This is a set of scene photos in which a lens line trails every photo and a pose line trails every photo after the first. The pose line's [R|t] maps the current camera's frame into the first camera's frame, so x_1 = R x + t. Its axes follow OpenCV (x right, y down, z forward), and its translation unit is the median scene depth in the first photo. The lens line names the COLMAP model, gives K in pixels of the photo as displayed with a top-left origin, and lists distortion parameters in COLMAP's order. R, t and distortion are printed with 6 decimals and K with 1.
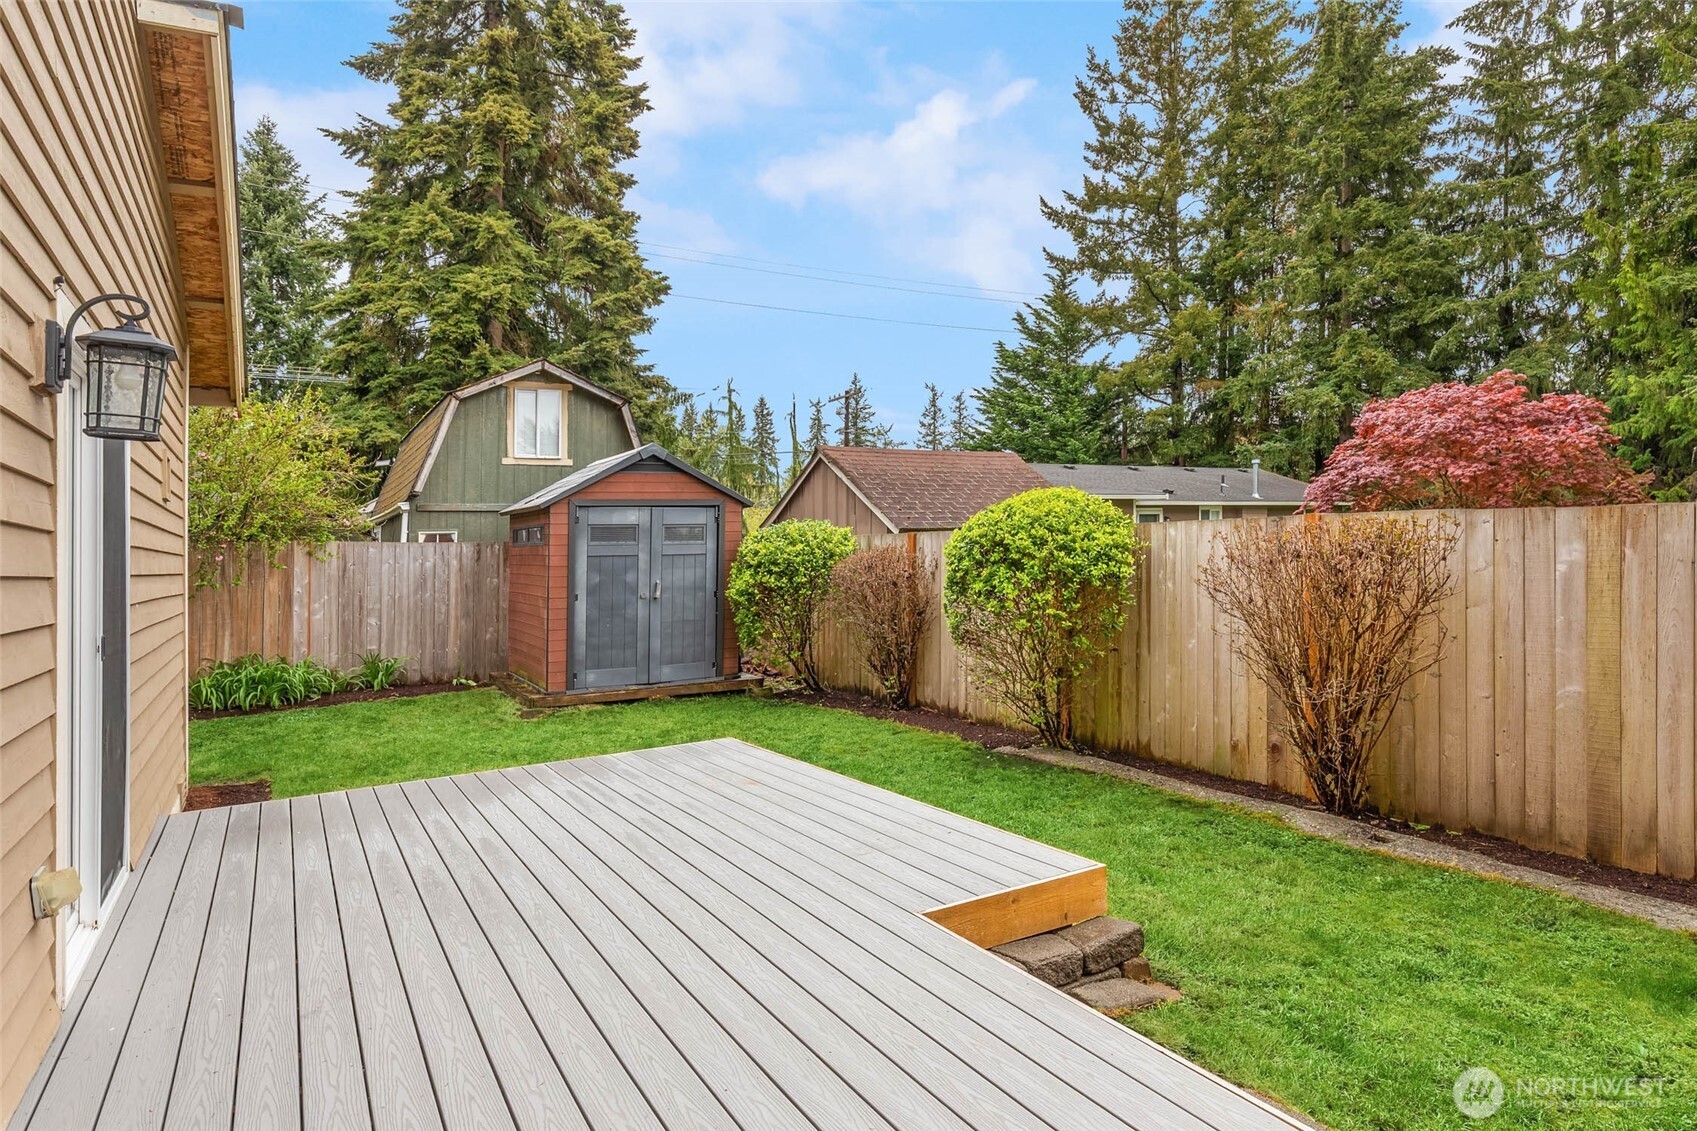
lens RADIAL K [[970.5, 0, 848.5], [0, 970.5, 565.5], [0, 0, 1]] dist [0.003069, 0.000429]
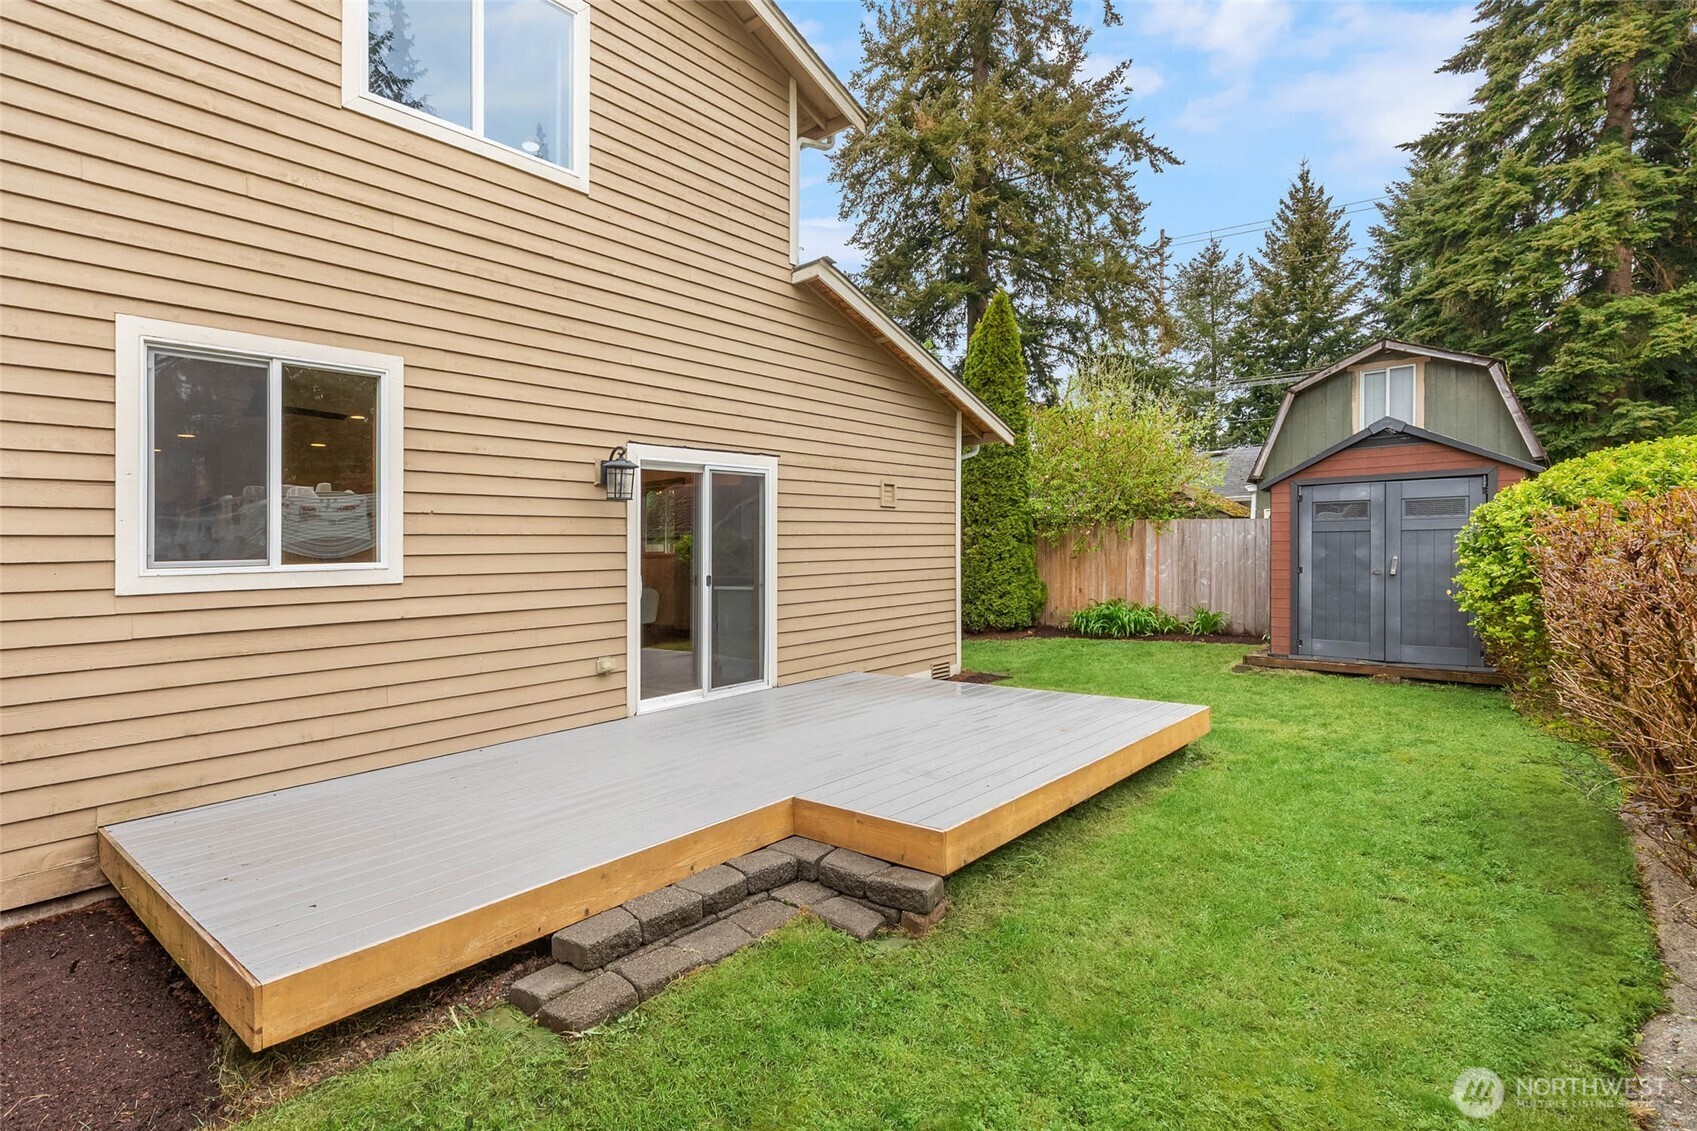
lens RADIAL K [[823.5, 0, 849.4], [0, 823.5, 526.1], [0, 0, 1]] dist [-0.002477, -0.000891]
pose [[0.338457, -0.002378, -0.940979, 0.388618], [0.001134, 0.999997, -0.002119, -0.013866], [0.940981, -0.000350, 0.338459, 0.202458]]
